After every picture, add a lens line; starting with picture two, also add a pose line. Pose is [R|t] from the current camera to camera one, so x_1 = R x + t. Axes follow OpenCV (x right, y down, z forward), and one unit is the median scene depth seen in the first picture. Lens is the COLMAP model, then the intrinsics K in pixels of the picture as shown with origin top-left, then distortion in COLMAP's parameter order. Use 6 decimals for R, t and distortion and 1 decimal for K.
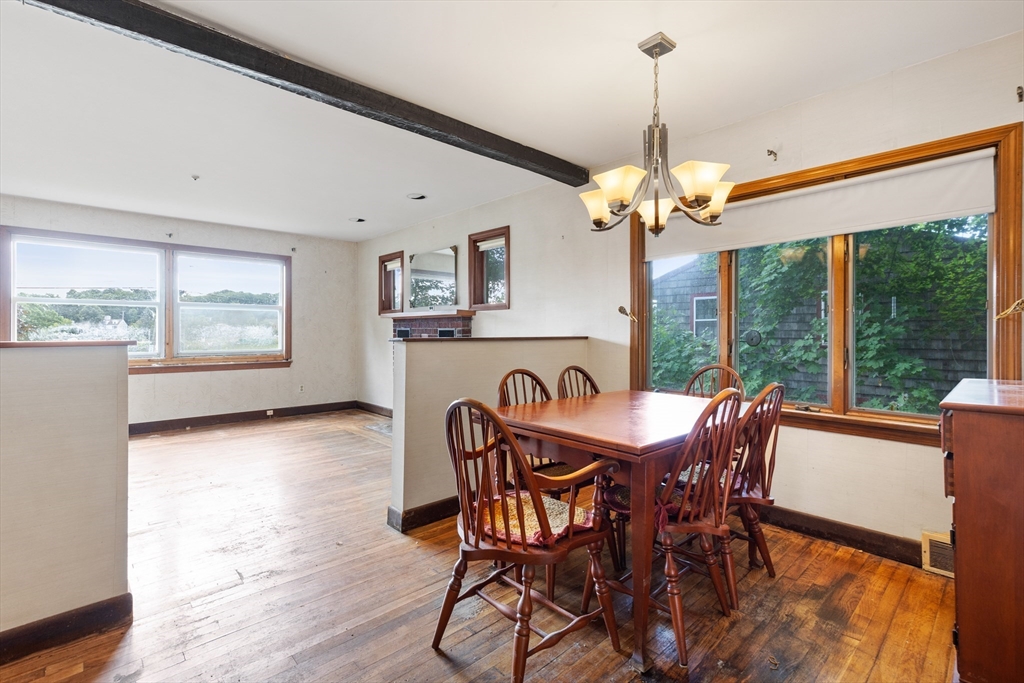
lens RADIAL K [[462.2, 0, 516.1], [0, 462.2, 328.1], [0, 0, 1]] dist [0.003746, 0.000635]
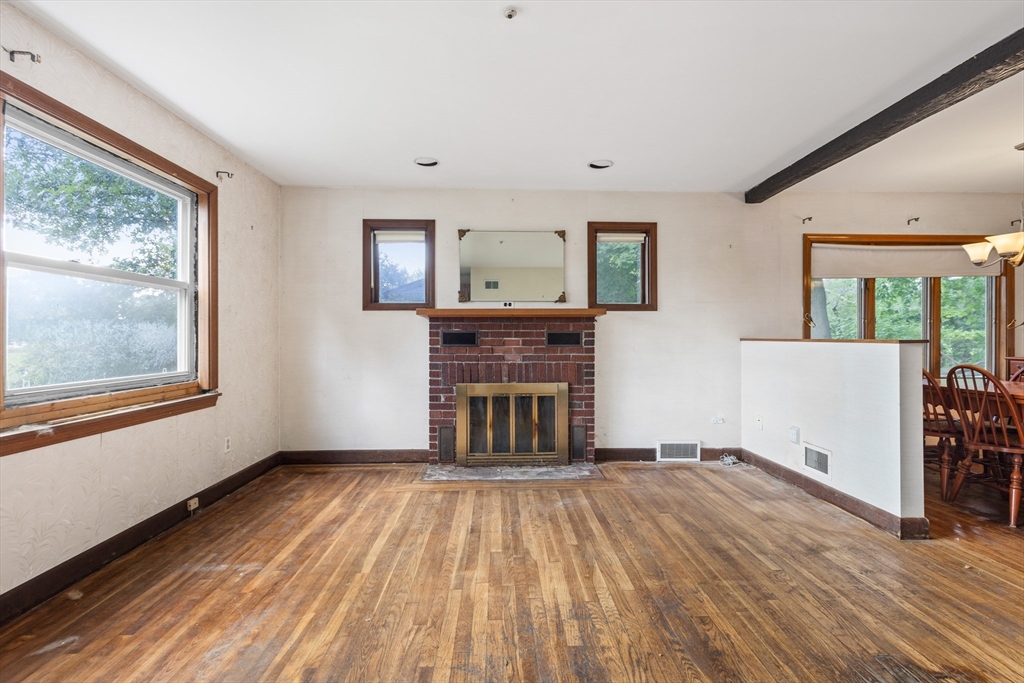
lens RADIAL K [[457.5, 0, 512.3], [0, 457.5, 335.4], [0, 0, 1]] dist [0.006032, -0.000970]
pose [[0.663217, 0.001215, 0.748426, -0.743489], [-0.003073, 0.999995, 0.001100, 0.007479], [-0.748421, -0.003029, 0.663217, 0.486680]]
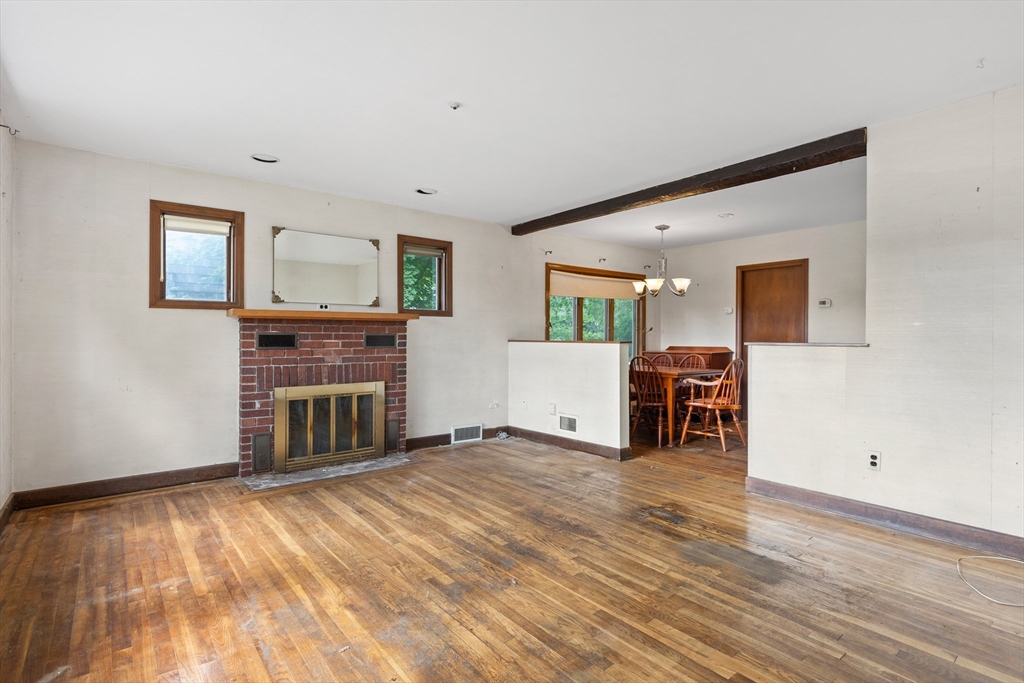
lens RADIAL K [[509.6, 0, 513.2], [0, 509.6, 335.4], [0, 0, 1]] dist [-0.000649, -0.000356]
pose [[0.085134, 0.001090, 0.996369, -1.000913], [-0.007125, 0.999974, -0.000485, 0.002801], [-0.996344, -0.007058, 0.085139, 0.607114]]
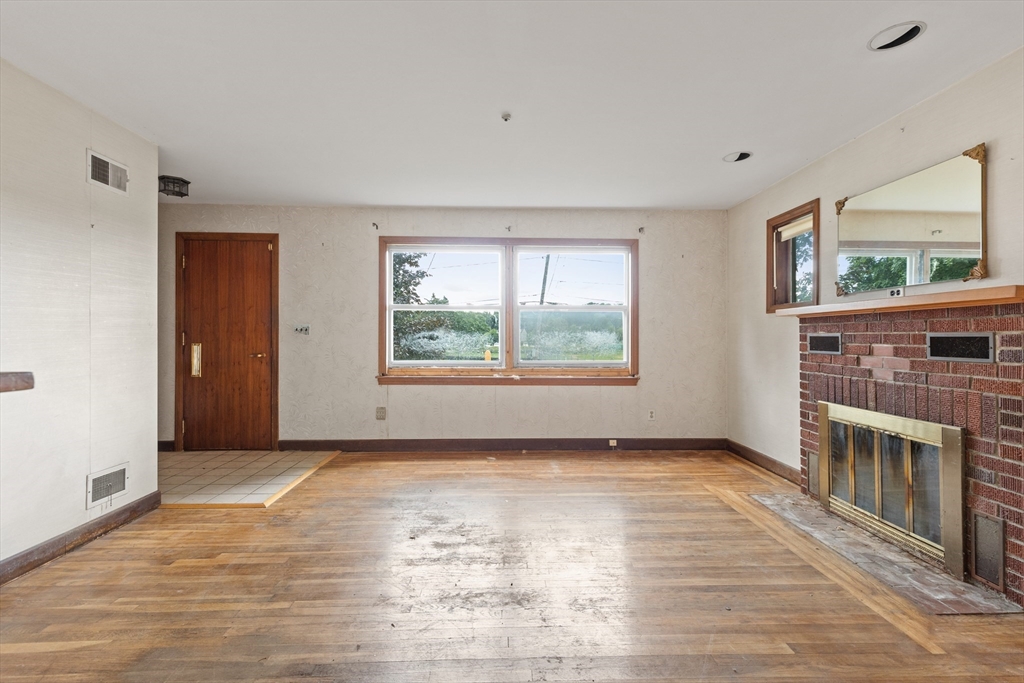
lens RADIAL K [[458.2, 0, 519.0], [0, 458.2, 336.0], [0, 0, 1]] dist [0.013319, -0.003878]
pose [[0.755606, -0.000788, -0.655026, -0.163448], [0.002063, 0.999997, 0.001176, 0.002336], [0.655023, -0.002240, 0.755606, 0.350727]]
